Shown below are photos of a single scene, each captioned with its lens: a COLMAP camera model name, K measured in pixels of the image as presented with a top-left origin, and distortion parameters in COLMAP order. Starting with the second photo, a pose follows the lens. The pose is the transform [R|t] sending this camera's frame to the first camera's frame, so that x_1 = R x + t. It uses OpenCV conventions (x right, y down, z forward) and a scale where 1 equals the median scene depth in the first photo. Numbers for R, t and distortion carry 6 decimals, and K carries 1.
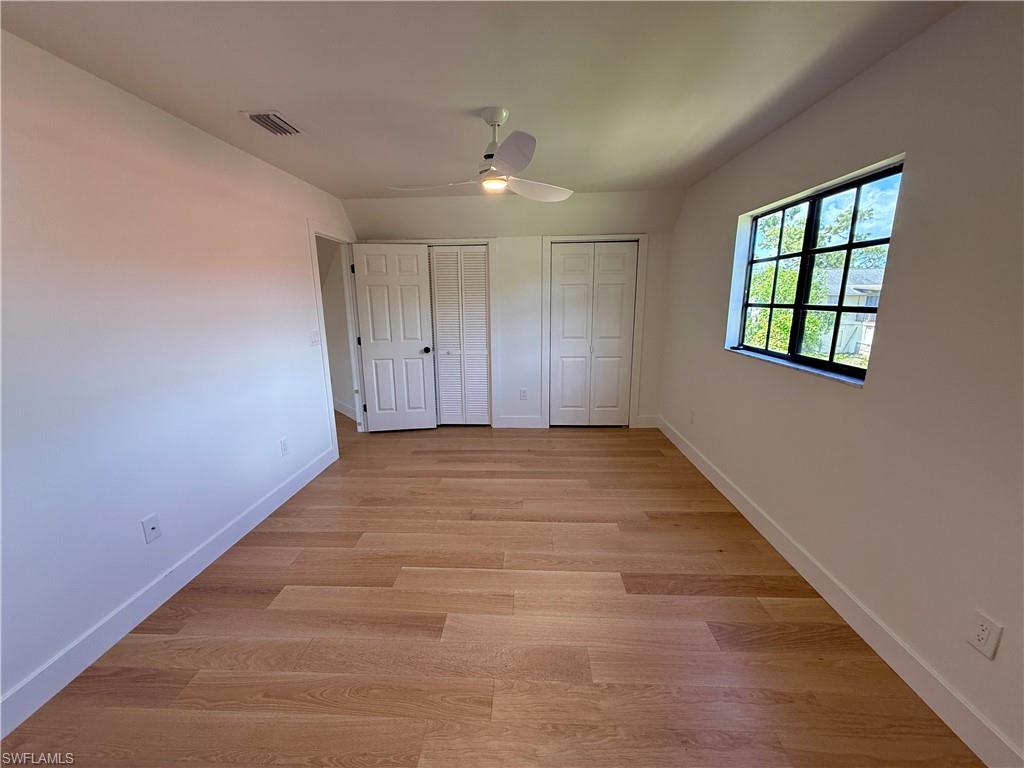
lens RADIAL K [[408.4, 0, 510.3], [0, 408.4, 385.1], [0, 0, 1]] dist [-0.000232, 0.000243]
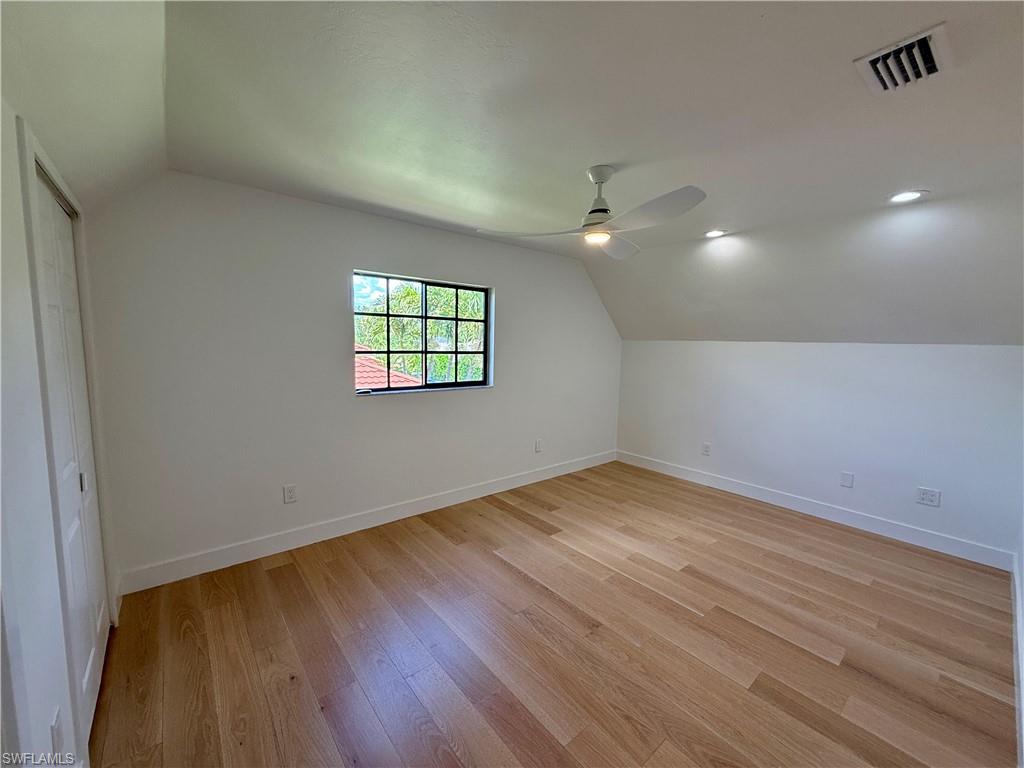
lens RADIAL K [[408.4, 0, 510.3], [0, 408.4, 385.1], [0, 0, 1]] dist [-0.000232, 0.000243]
pose [[-0.674683, -0.080316, 0.733724, -0.610641], [0.142706, 0.961112, 0.236429, -0.386840], [-0.724180, 0.264222, -0.636985, 1.761040]]
